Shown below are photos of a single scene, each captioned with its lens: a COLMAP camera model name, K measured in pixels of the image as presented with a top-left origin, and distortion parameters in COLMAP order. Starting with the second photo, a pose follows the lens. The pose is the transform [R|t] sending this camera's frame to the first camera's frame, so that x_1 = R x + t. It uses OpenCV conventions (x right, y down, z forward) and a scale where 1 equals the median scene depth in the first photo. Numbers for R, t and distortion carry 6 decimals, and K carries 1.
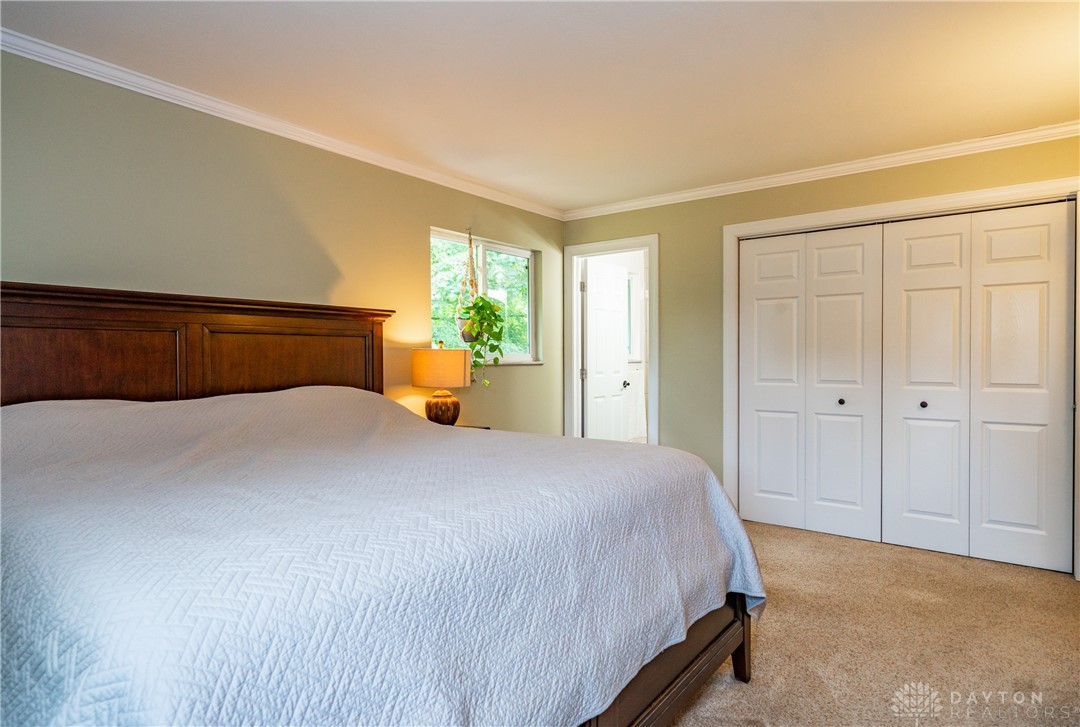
lens RADIAL K [[594.9, 0, 539.8], [0, 594.9, 362.4], [0, 0, 1]] dist [0.004315, 0.002300]
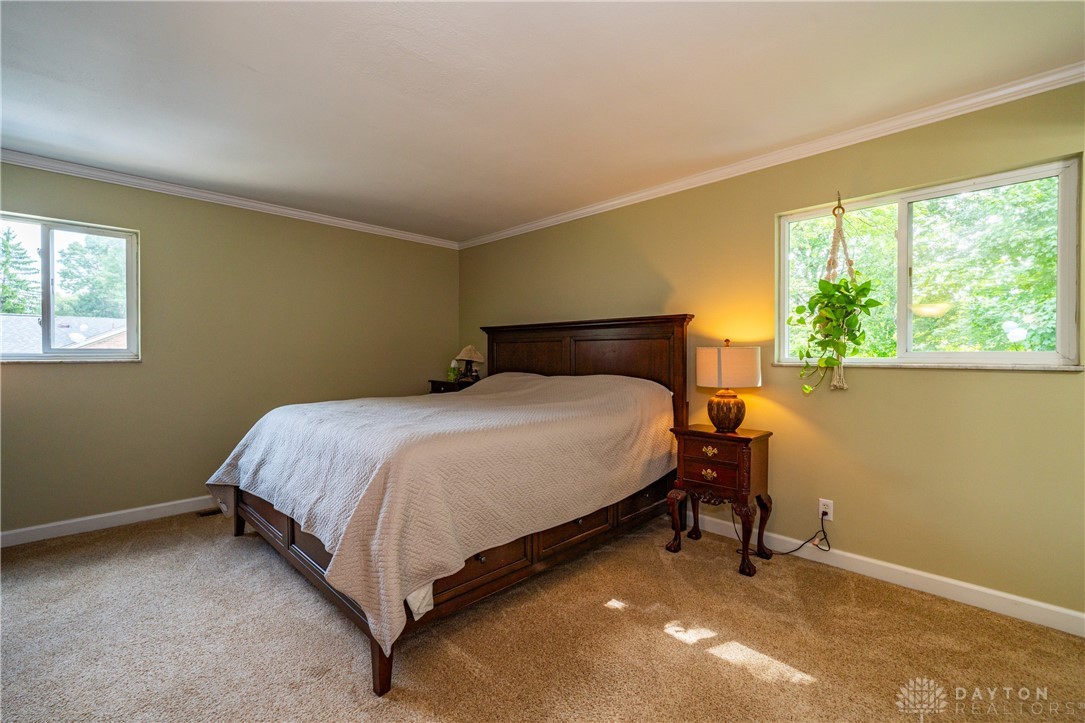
lens RADIAL K [[470.7, 0, 541.2], [0, 470.7, 359.0], [0, 0, 1]] dist [-0.001727, 0.001090]
pose [[-0.121971, 0.014637, -0.992426, 0.643654], [-0.009065, 0.999833, 0.015860, -0.013690], [0.992492, 0.010931, -0.121818, 0.807669]]
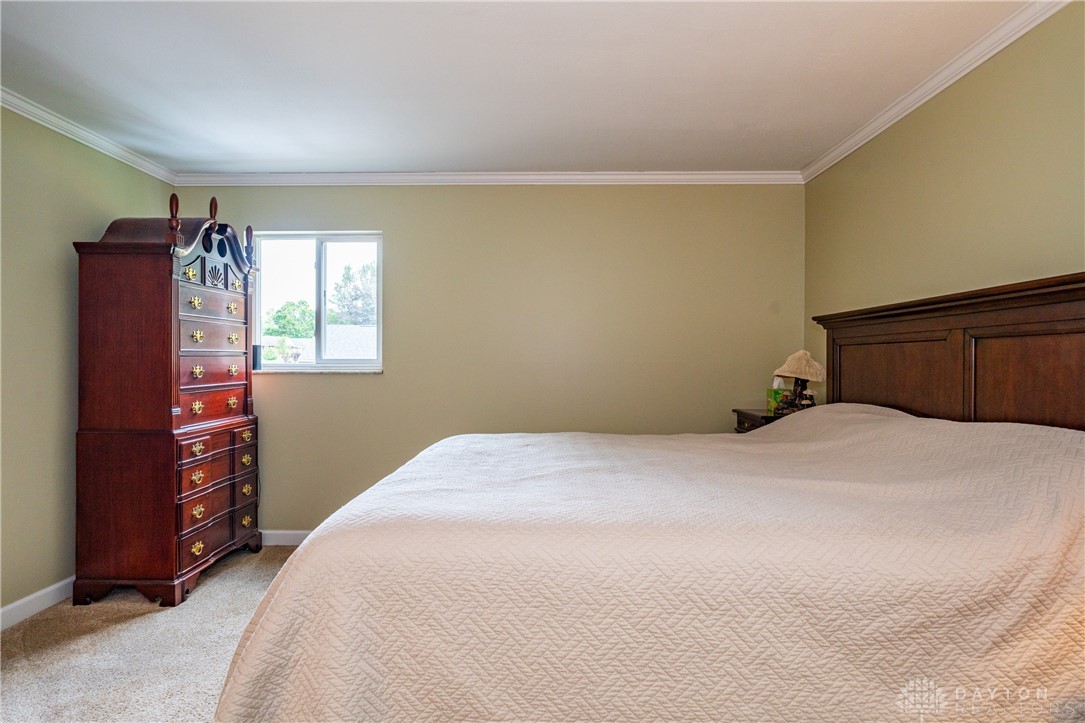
lens RADIAL K [[632.0, 0, 537.7], [0, 632.0, 359.5], [0, 0, 1]] dist [-0.000044, 0.000396]
pose [[-0.806988, -0.000107, -0.590567, 0.281641], [-0.004936, 0.999966, 0.006563, -0.019621], [0.590547, 0.008211, -0.806962, 0.995500]]
